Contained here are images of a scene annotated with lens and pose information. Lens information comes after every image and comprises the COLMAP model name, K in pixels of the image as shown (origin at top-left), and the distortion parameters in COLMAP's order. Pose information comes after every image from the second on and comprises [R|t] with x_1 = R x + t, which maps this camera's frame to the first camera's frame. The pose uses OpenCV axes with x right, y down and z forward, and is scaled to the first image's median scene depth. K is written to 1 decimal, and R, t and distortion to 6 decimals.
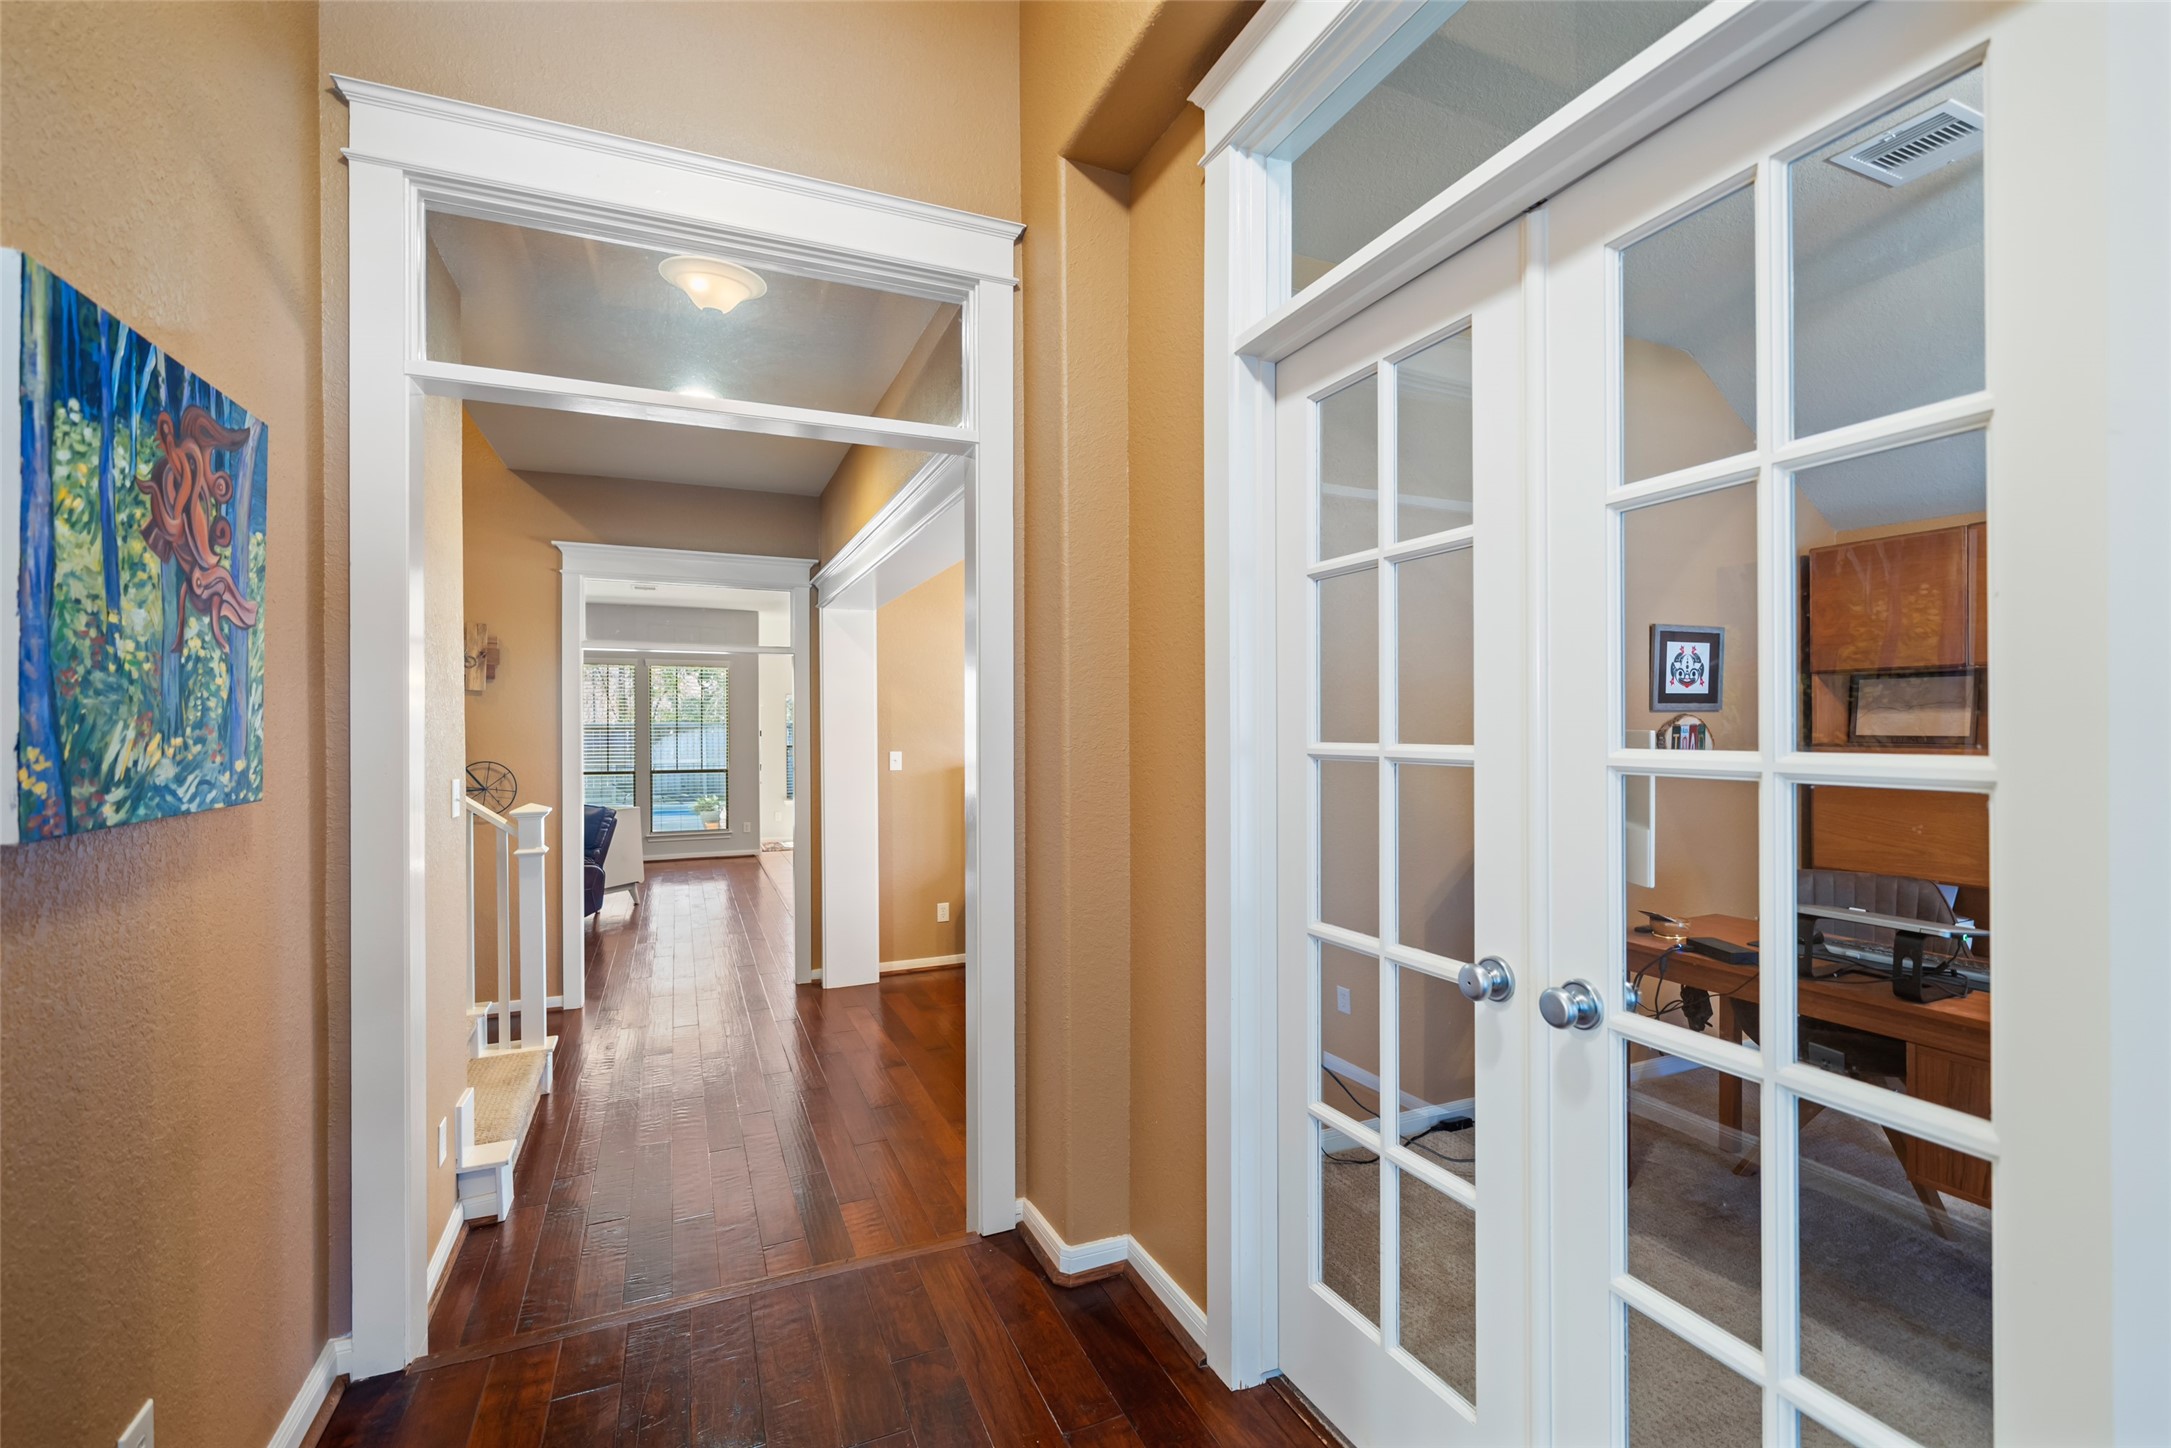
lens RADIAL K [[994.1, 0, 1085.7], [0, 994.1, 719.8], [0, 0, 1]] dist [0.000569, 0.000866]
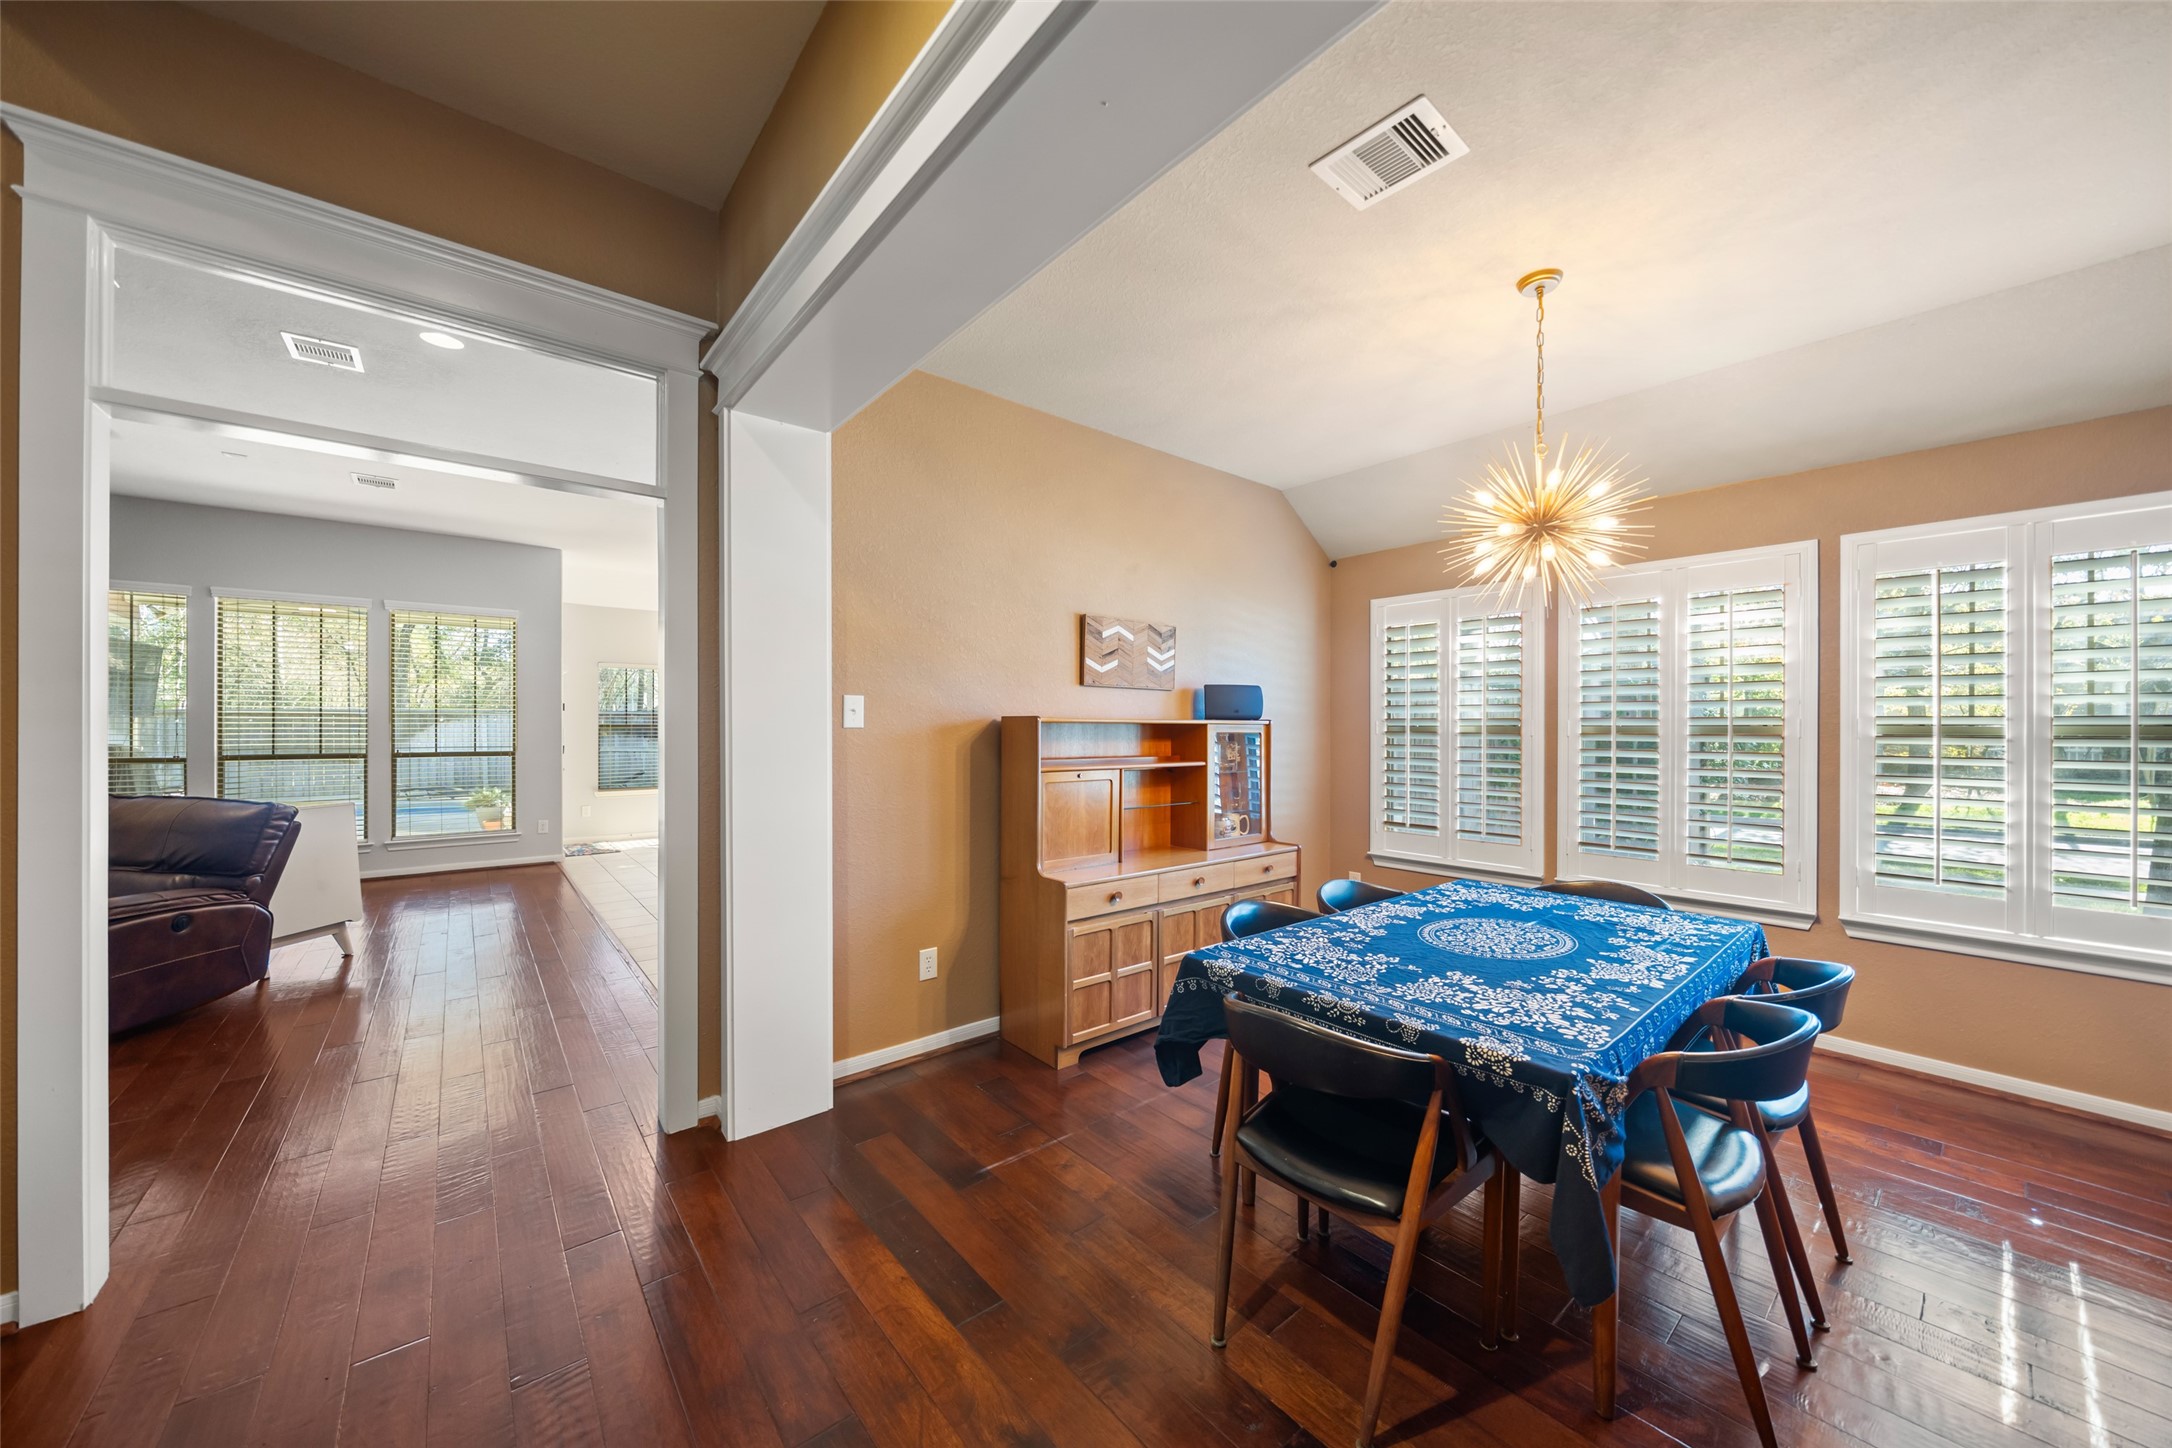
lens RADIAL K [[775.2, 0, 1073.4], [0, 775.2, 729.9], [0, 0, 1]] dist [0.002996, -0.000050]
pose [[0.961606, 0.004263, 0.274400, -0.134050], [-0.005233, 0.999982, 0.002804, 0.035165], [-0.274383, -0.004132, 0.961612, 0.371529]]
